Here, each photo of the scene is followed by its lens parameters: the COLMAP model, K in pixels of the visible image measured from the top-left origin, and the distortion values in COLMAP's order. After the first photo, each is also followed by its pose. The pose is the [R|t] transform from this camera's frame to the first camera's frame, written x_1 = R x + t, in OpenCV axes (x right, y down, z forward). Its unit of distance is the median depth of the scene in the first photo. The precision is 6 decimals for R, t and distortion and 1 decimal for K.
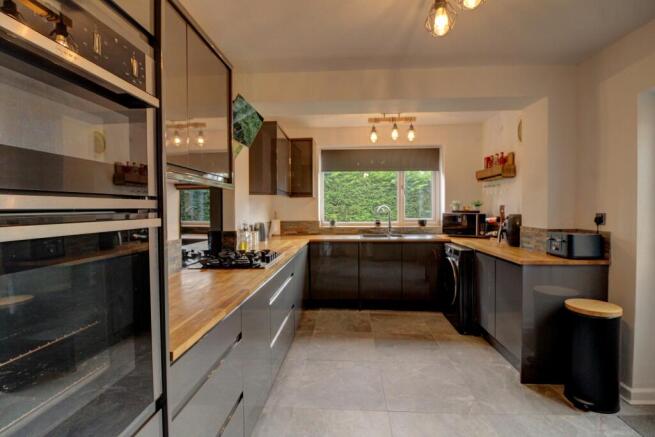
lens RADIAL K [[305.7, 0, 329.8], [0, 305.7, 212.5], [0, 0, 1]] dist [0.000048, -0.010872]
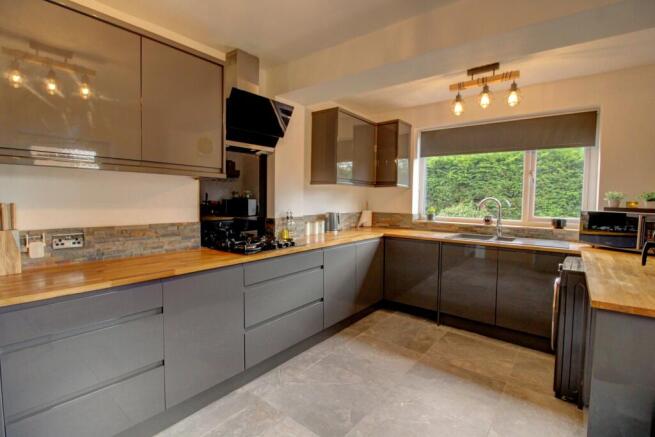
lens RADIAL K [[305.7, 0, 329.8], [0, 305.7, 212.5], [0, 0, 1]] dist [0.000048, -0.010872]
pose [[0.821949, 0.044258, -0.567839, 0.311800], [-0.027592, 0.998900, 0.037916, -0.003840], [0.568892, -0.015497, 0.822266, 0.166539]]
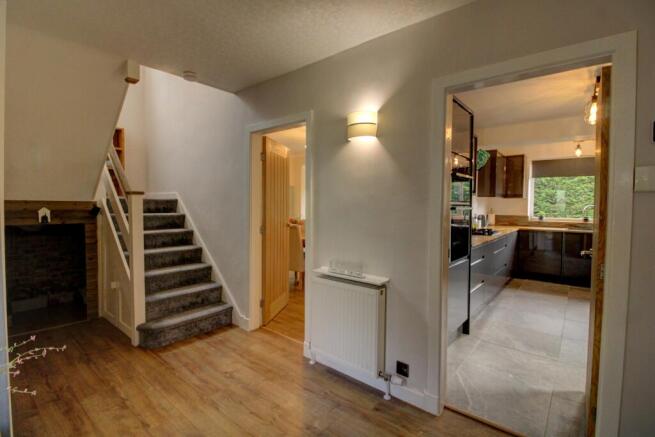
lens RADIAL K [[305.7, 0, 329.8], [0, 305.7, 212.5], [0, 0, 1]] dist [0.000048, -0.010872]
pose [[0.808393, 0.029153, -0.587921, 0.053103], [-0.023642, 0.999575, 0.017058, 0.012723], [0.588168, 0.000110, 0.808739, -0.650782]]
